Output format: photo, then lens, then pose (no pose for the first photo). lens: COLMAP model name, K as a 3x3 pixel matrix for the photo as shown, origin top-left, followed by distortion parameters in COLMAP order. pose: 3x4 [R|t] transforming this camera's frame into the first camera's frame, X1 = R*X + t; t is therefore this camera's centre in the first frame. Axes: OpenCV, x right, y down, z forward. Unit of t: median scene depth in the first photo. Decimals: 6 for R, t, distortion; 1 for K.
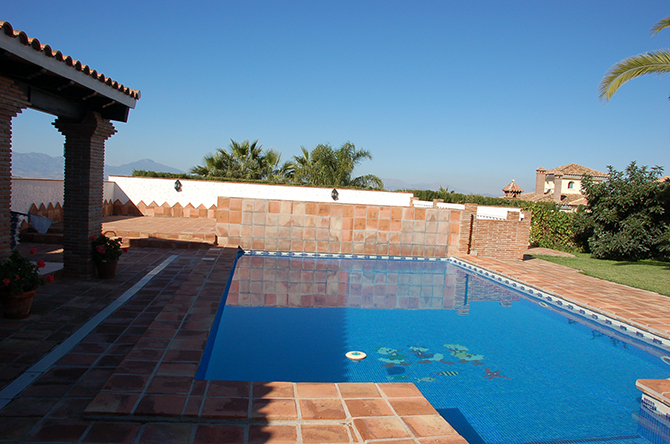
lens RADIAL K [[490.2, 0, 337.2], [0, 490.2, 197.4], [0, 0, 1]] dist [-0.090637, 0.009873]
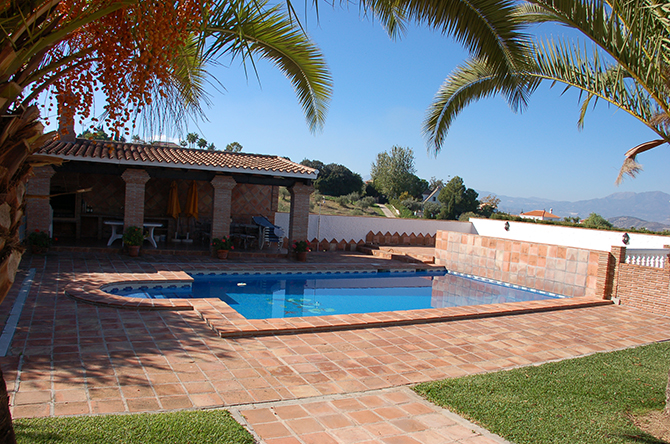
lens RADIAL K [[502.2, 0, 335.0], [0, 502.2, 222.0], [0, 0, 1]] dist [-0.123626, 0.002553]
pose [[0.385024, 0.010588, -0.922846, 0.958892], [-0.059104, 0.998164, -0.013207, 0.011262], [0.921012, 0.059629, 0.384943, 0.162695]]
